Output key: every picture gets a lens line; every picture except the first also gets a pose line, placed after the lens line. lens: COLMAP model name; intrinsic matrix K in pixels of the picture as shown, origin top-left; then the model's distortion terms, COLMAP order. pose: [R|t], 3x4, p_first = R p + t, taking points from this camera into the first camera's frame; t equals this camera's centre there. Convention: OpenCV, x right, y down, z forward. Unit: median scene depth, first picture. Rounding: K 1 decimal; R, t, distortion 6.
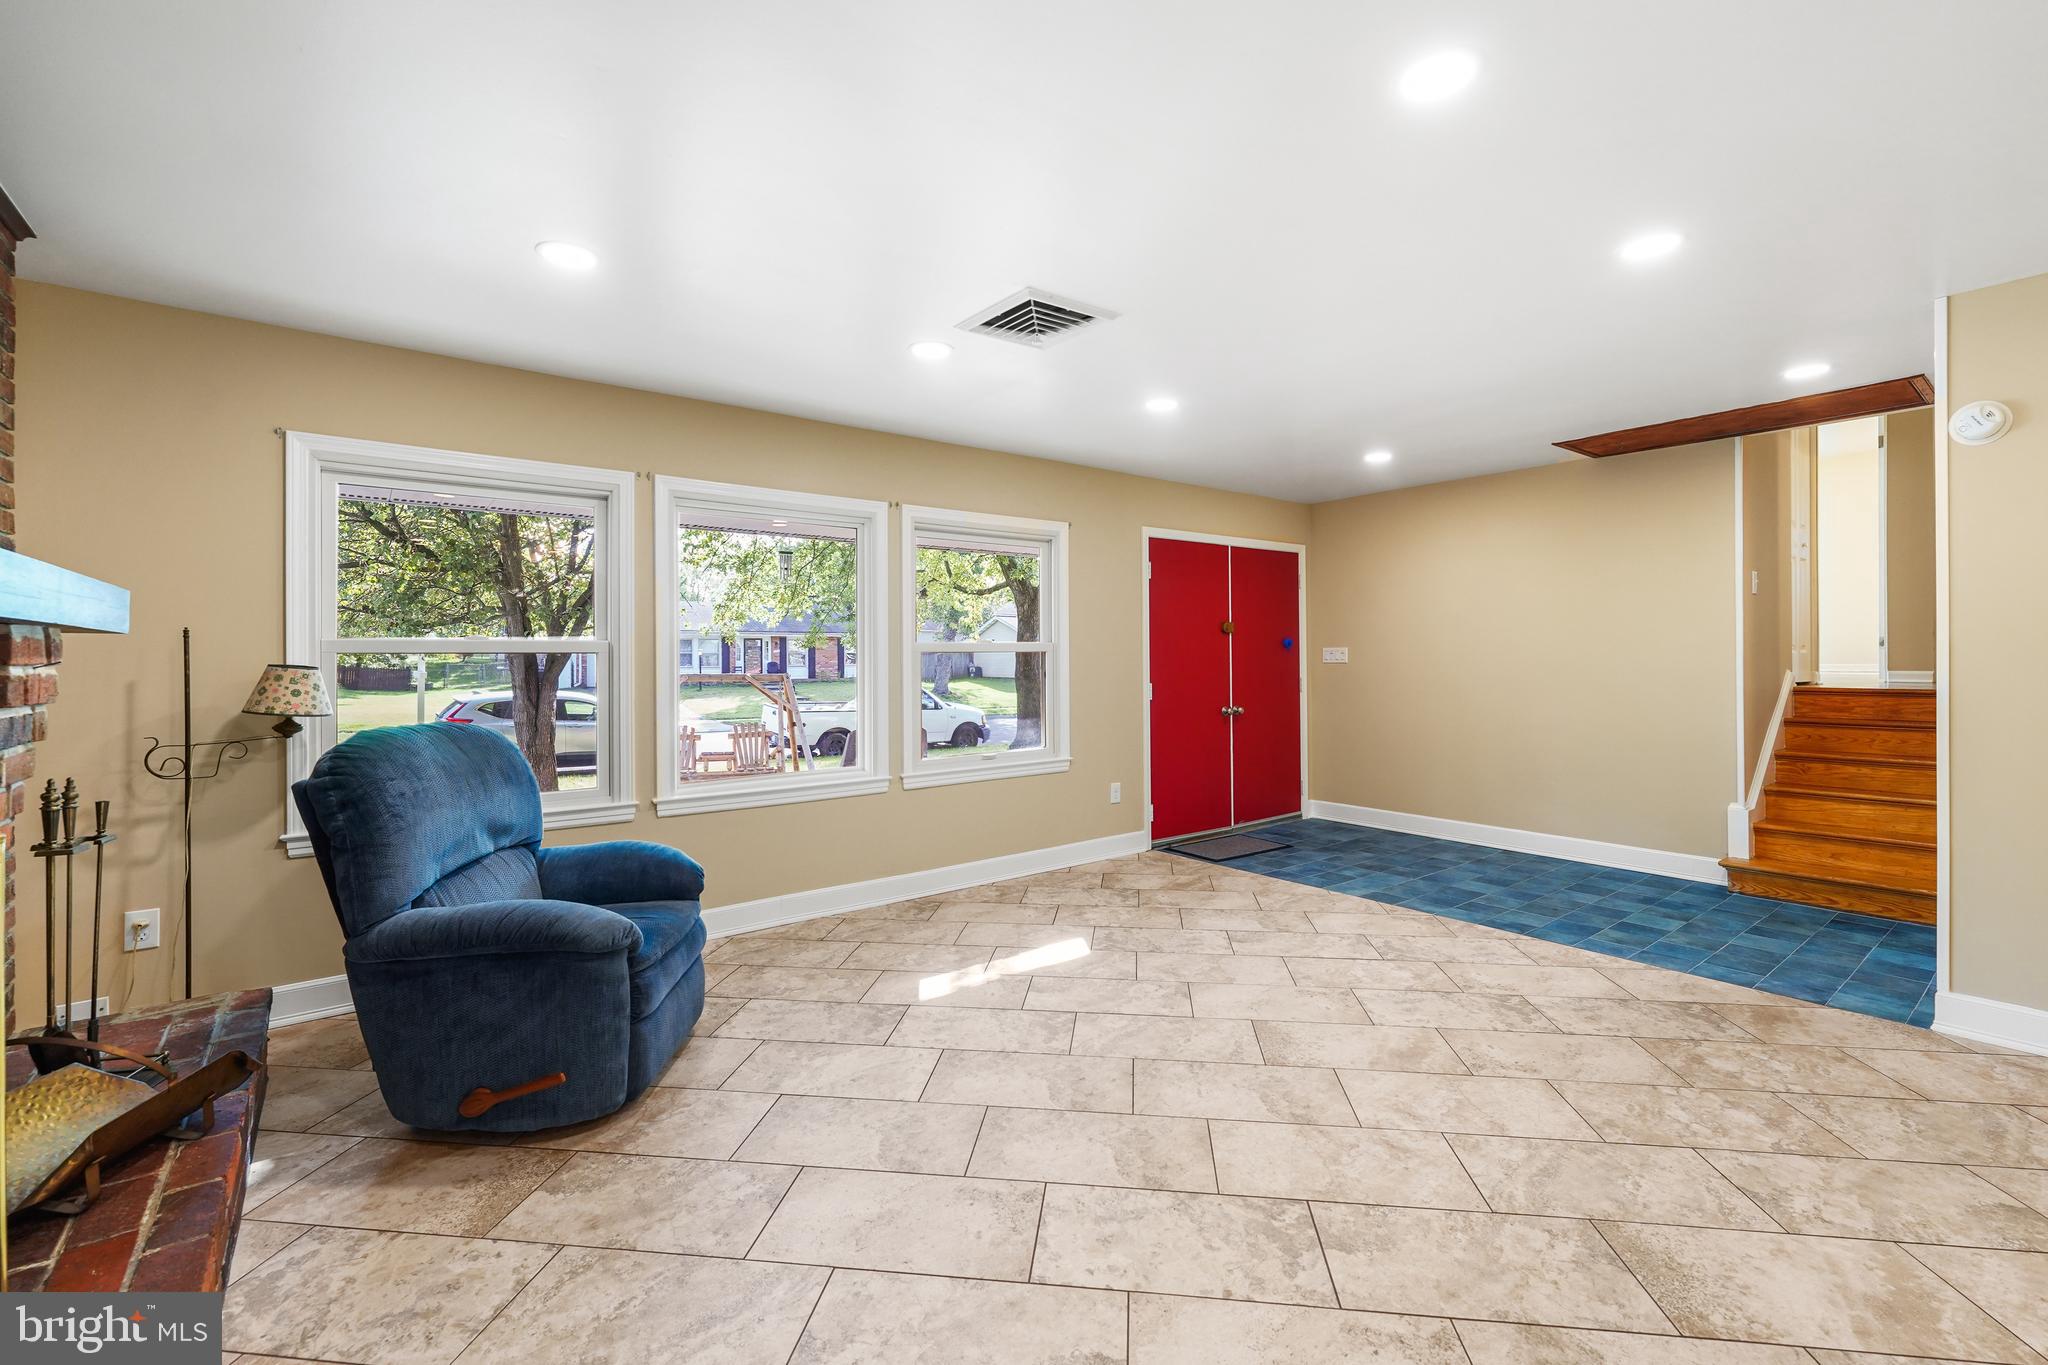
lens RADIAL K [[826.8, 0, 1028.1], [0, 826.8, 655.5], [0, 0, 1]] dist [0.000187, 0.000290]
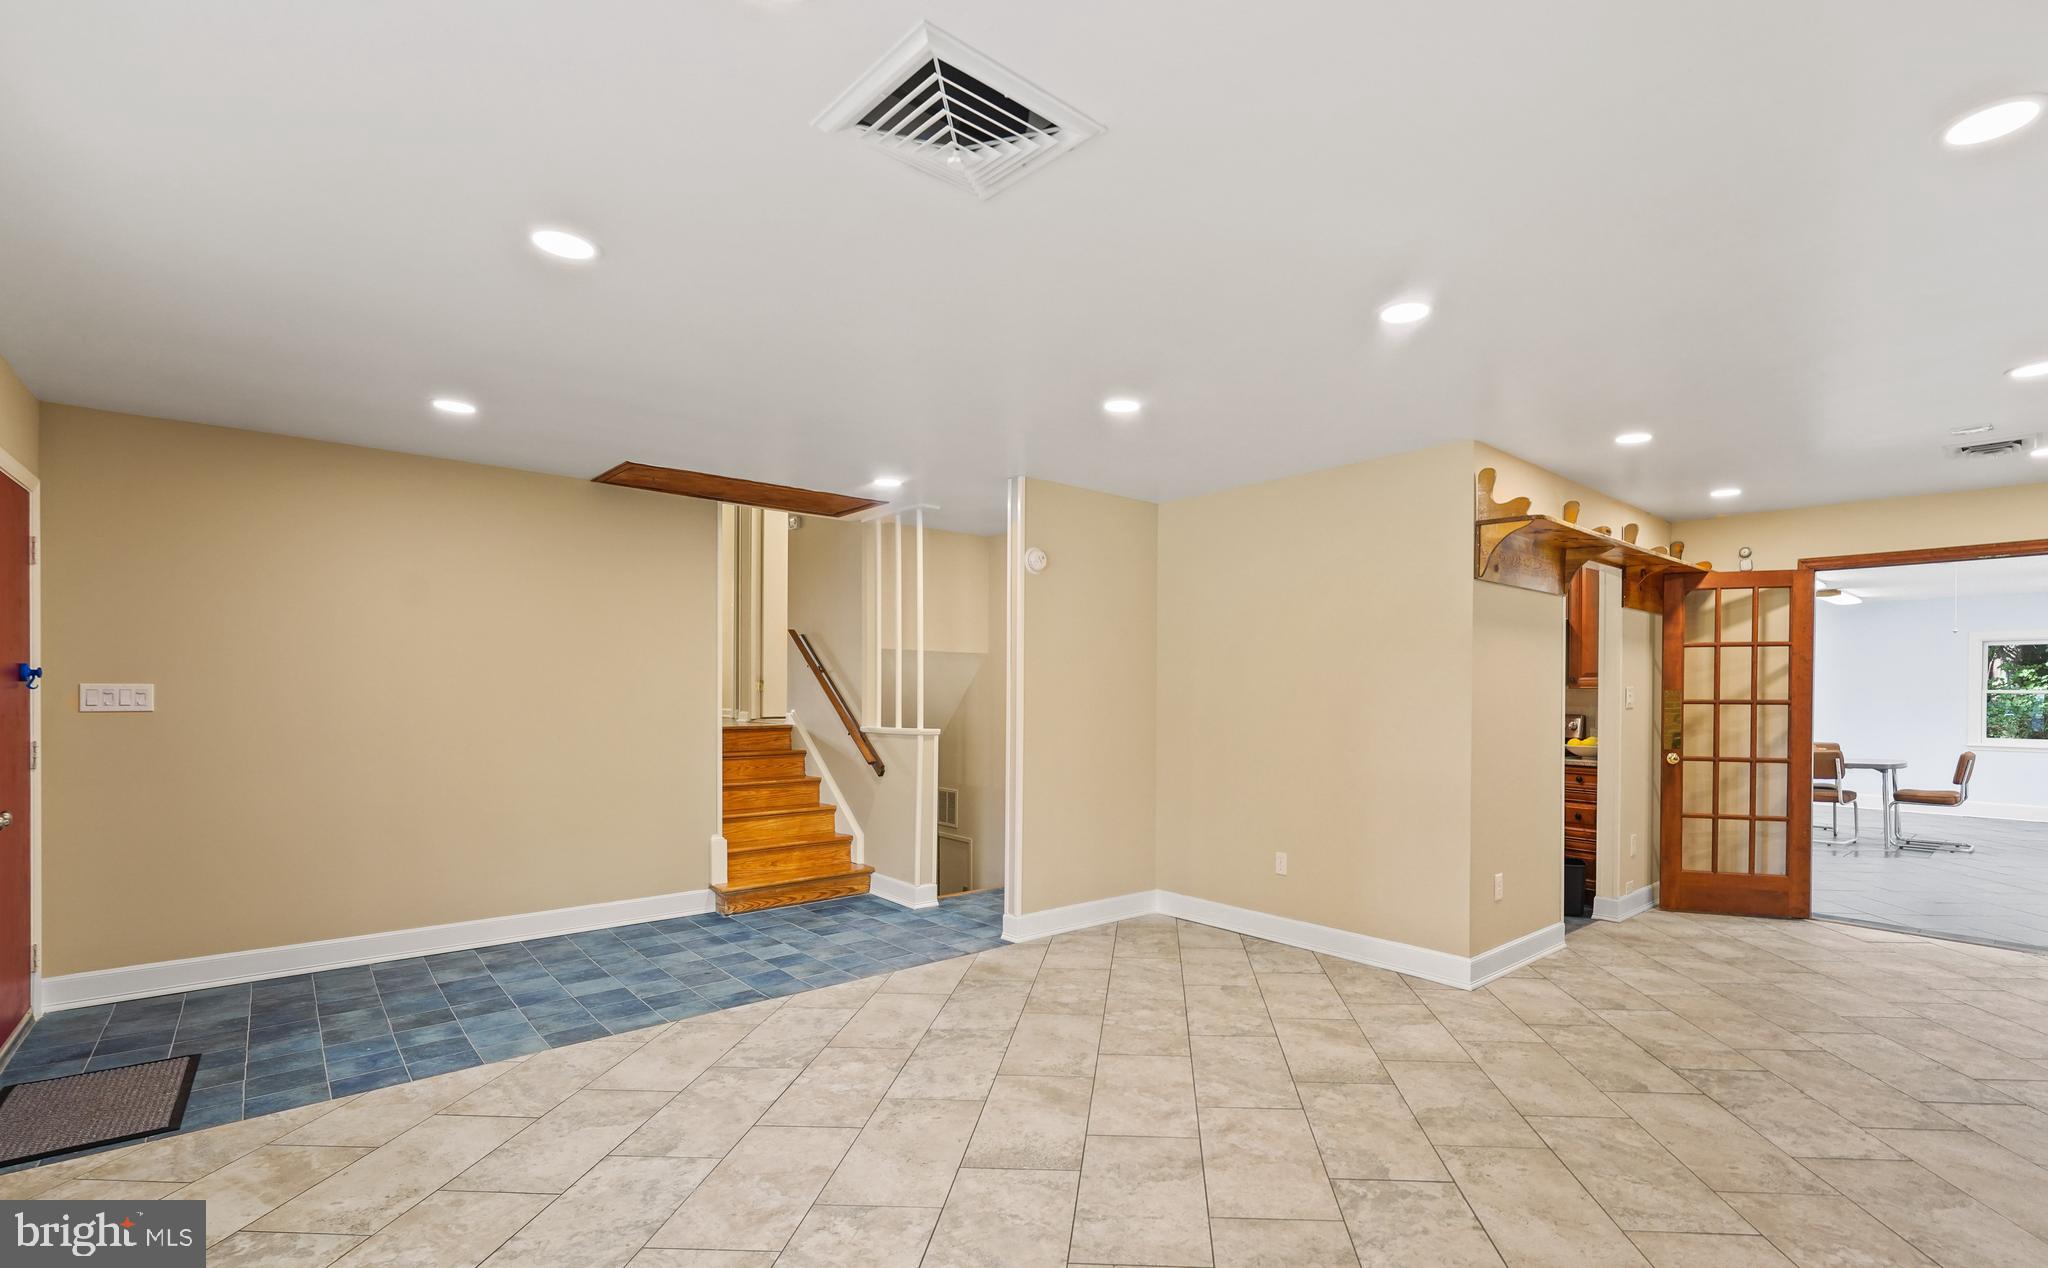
lens RADIAL K [[950.4, 0, 1027.3], [0, 950.4, 697.2], [0, 0, 1]] dist [-0.000355, 0.000184]
pose [[-0.045133, -0.000541, 0.998981, -0.459569], [-0.006858, 0.999976, 0.000232, -0.007677], [-0.998957, -0.006840, -0.045136, 0.700171]]
